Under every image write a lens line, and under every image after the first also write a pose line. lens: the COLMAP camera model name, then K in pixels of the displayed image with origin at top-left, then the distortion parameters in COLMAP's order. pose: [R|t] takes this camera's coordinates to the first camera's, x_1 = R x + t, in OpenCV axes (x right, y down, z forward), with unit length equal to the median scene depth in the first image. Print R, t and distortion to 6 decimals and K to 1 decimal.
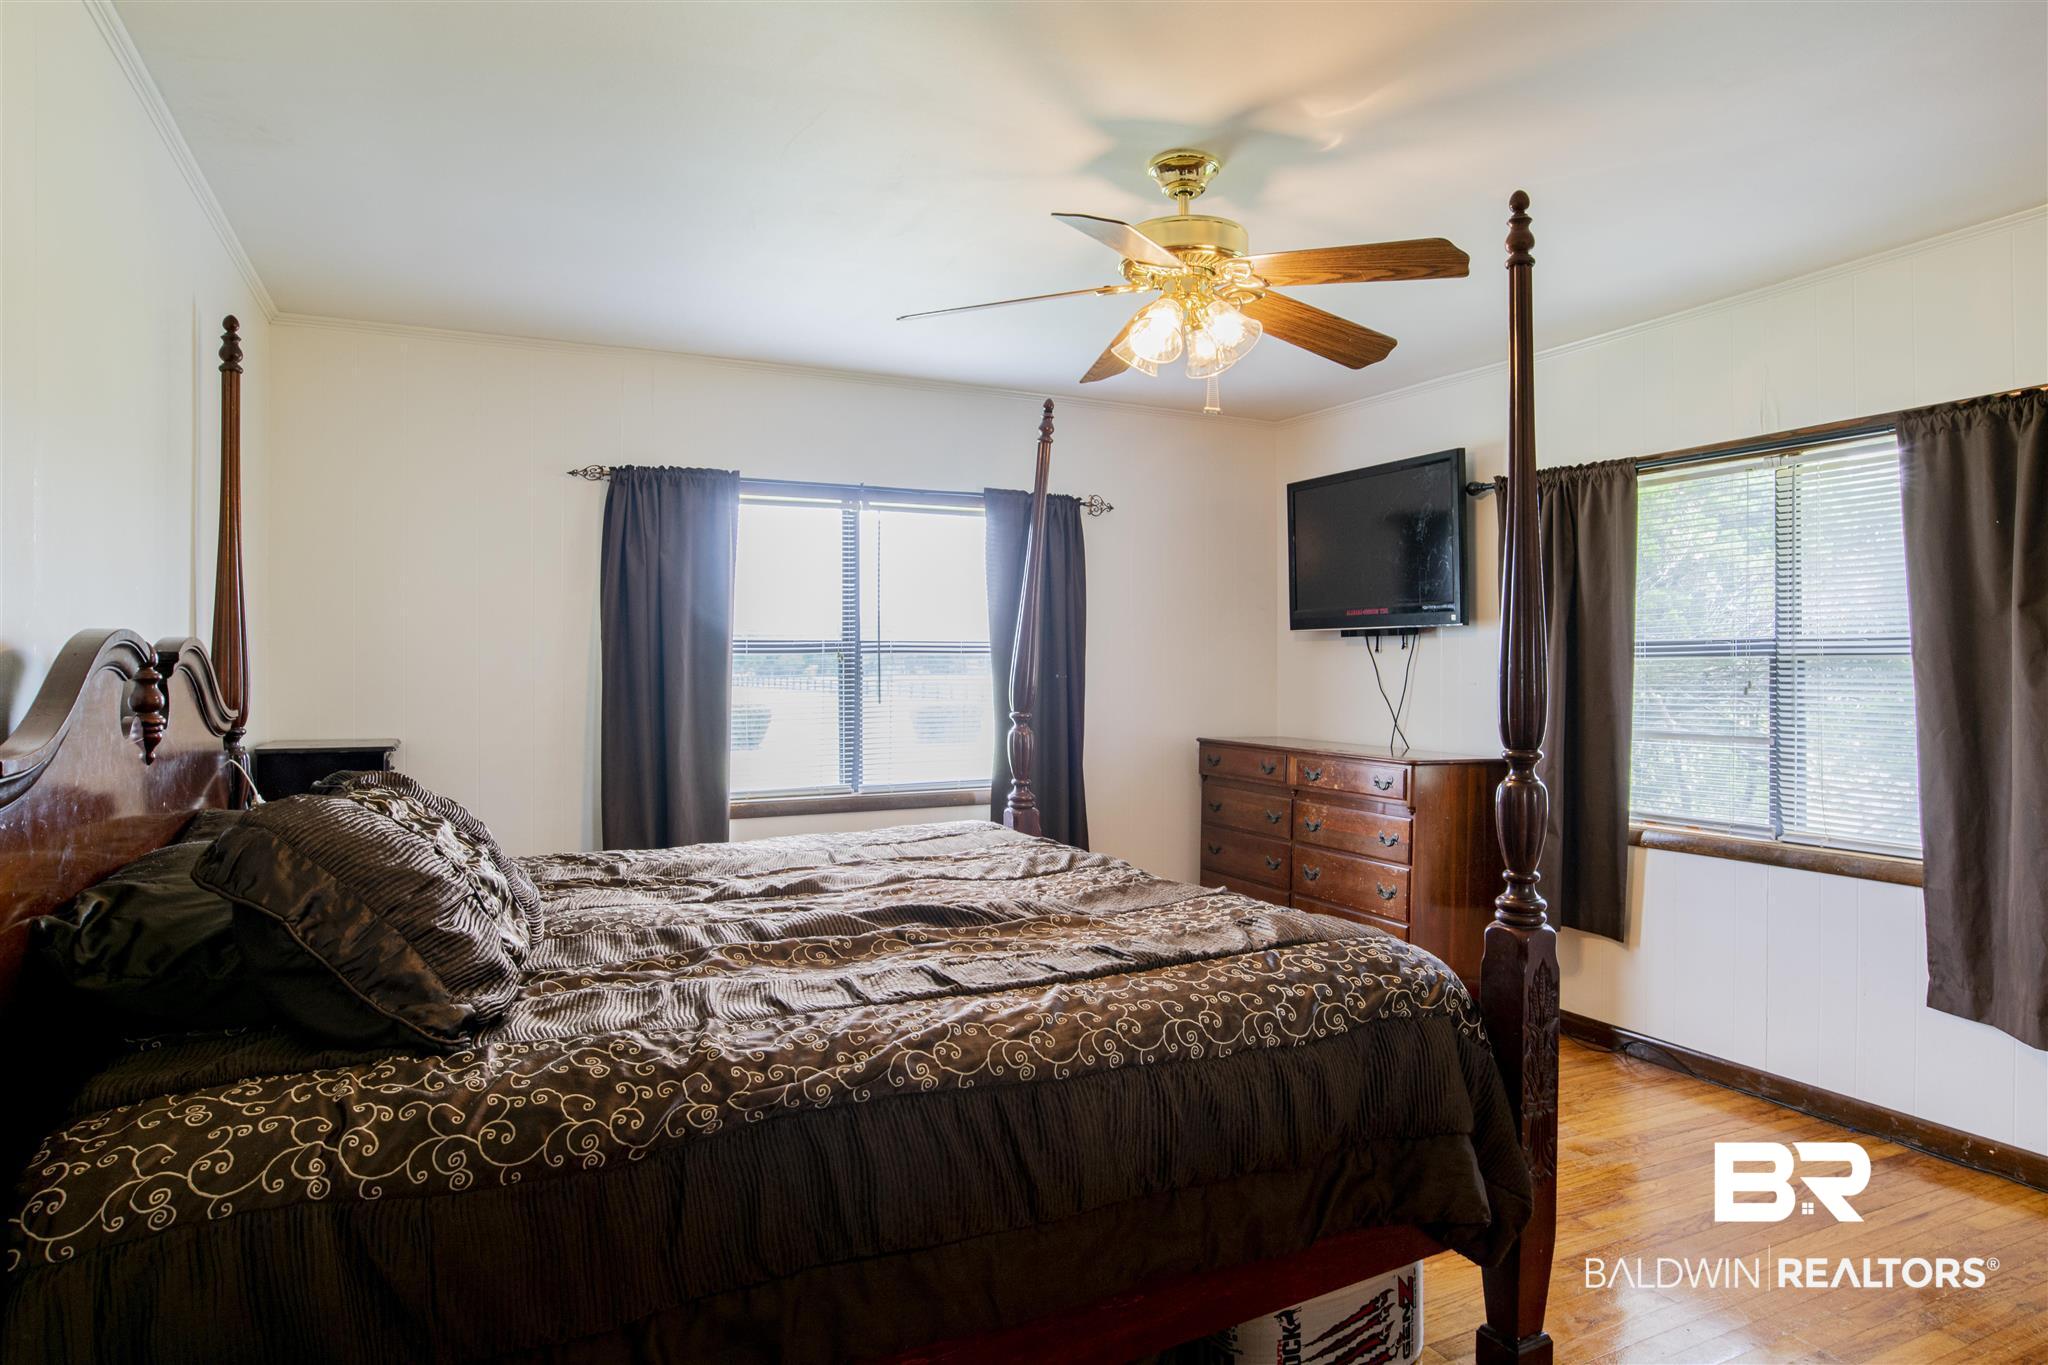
lens RADIAL K [[1217.2, 0, 1024.0], [0, 1217.2, 682.5], [0, 0, 1]] dist [-0.004846, -0.000722]
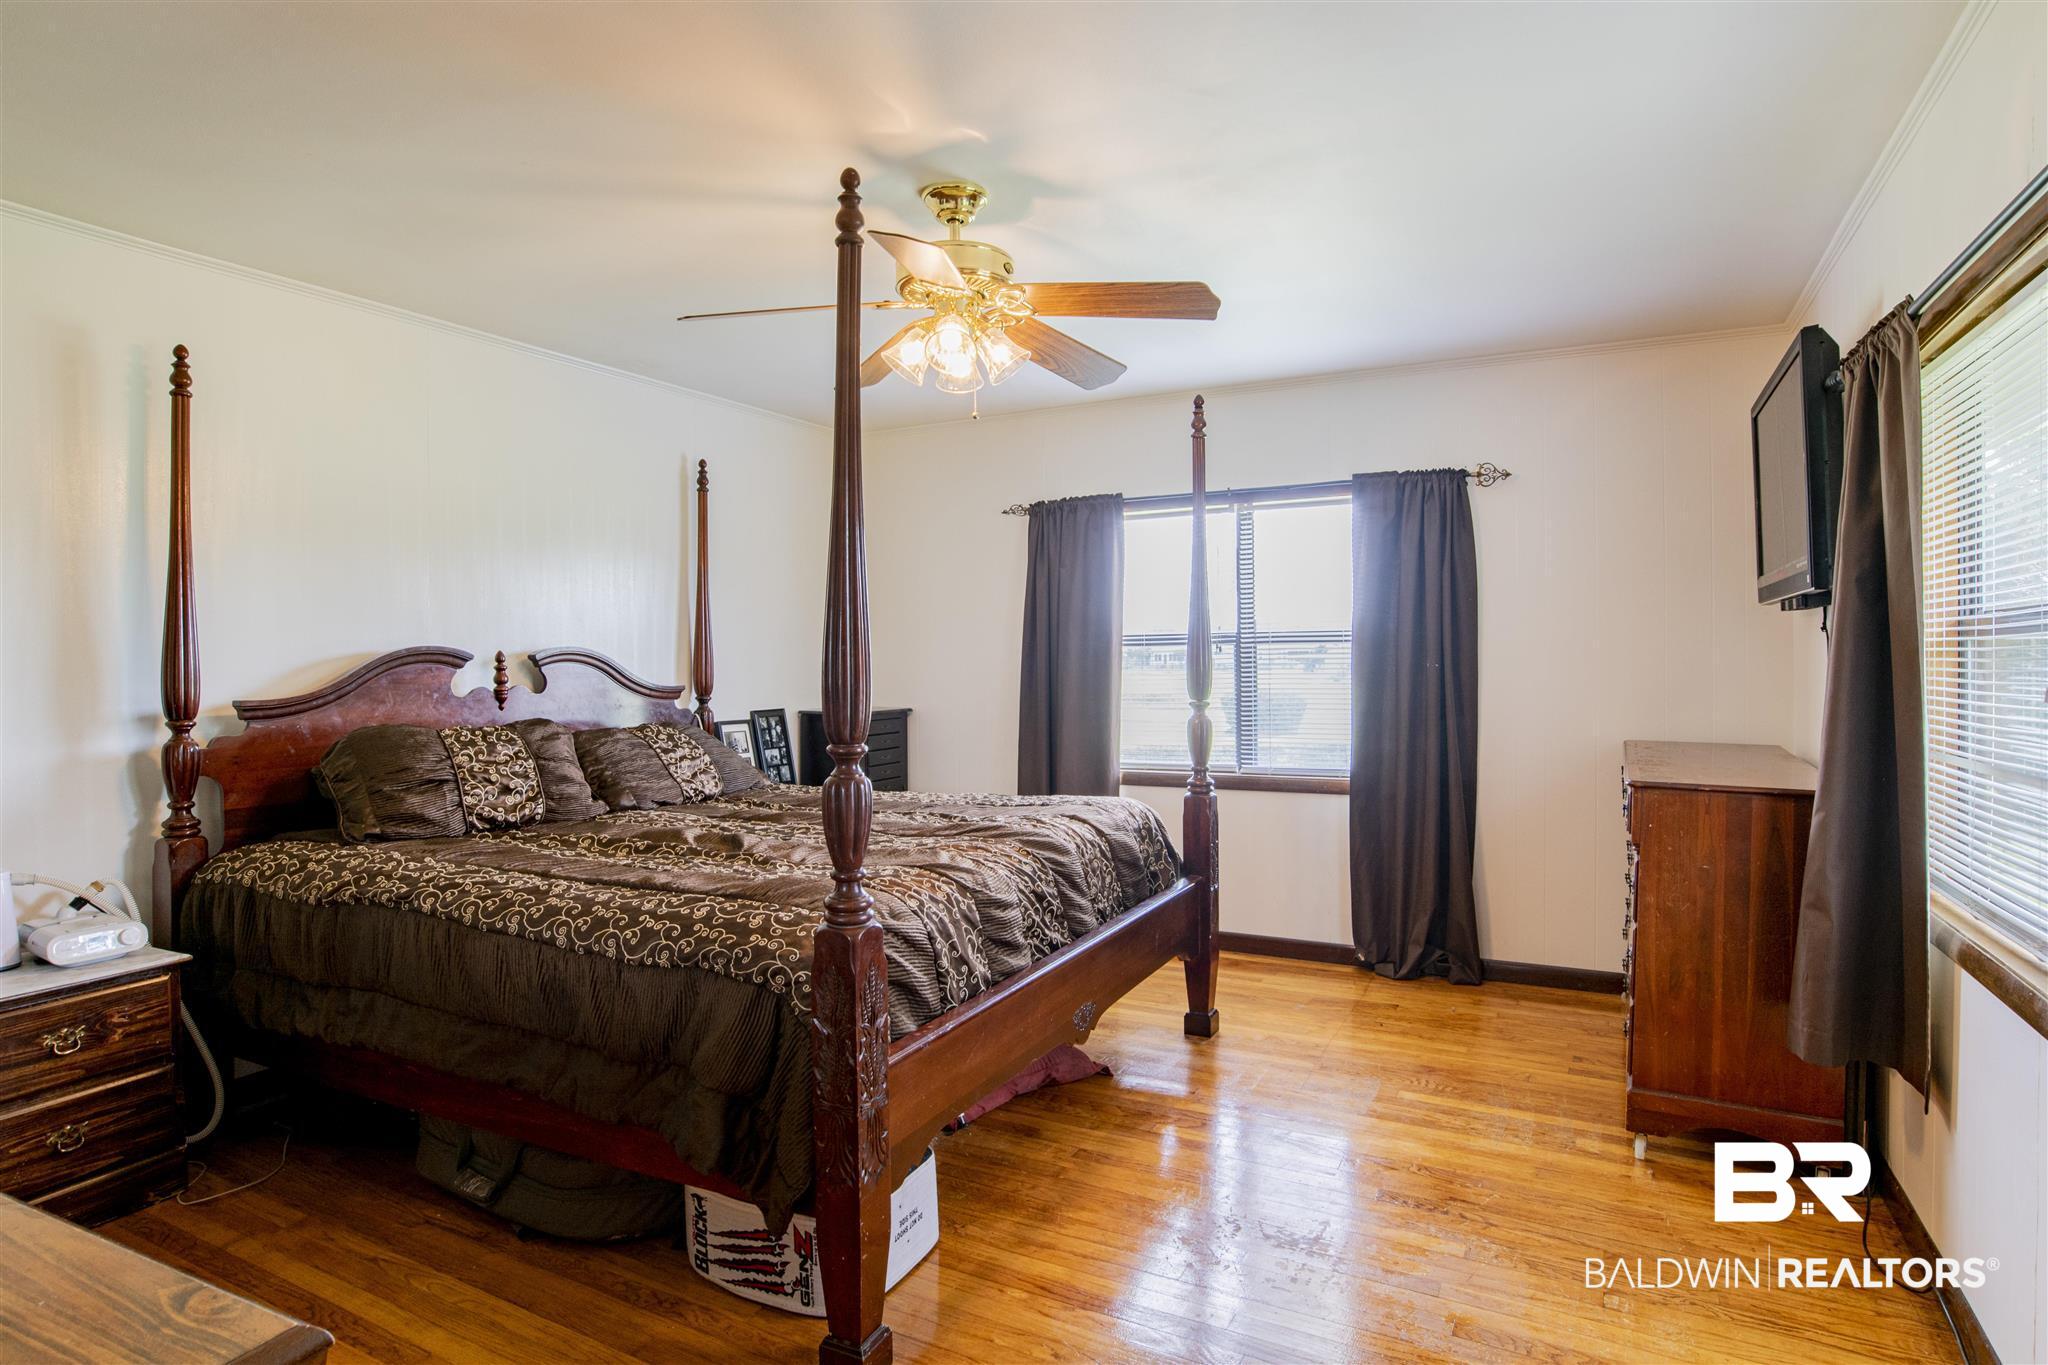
lens RADIAL K [[1091.8, 0, 1024.0], [0, 1091.8, 682.5], [0, 0, 1]] dist [0.000436, -0.000057]
pose [[0.573387, 0.021038, -0.819015, 0.609356], [-0.009453, 0.999774, 0.019064, -0.006436], [0.819230, -0.003188, 0.573456, 0.308525]]
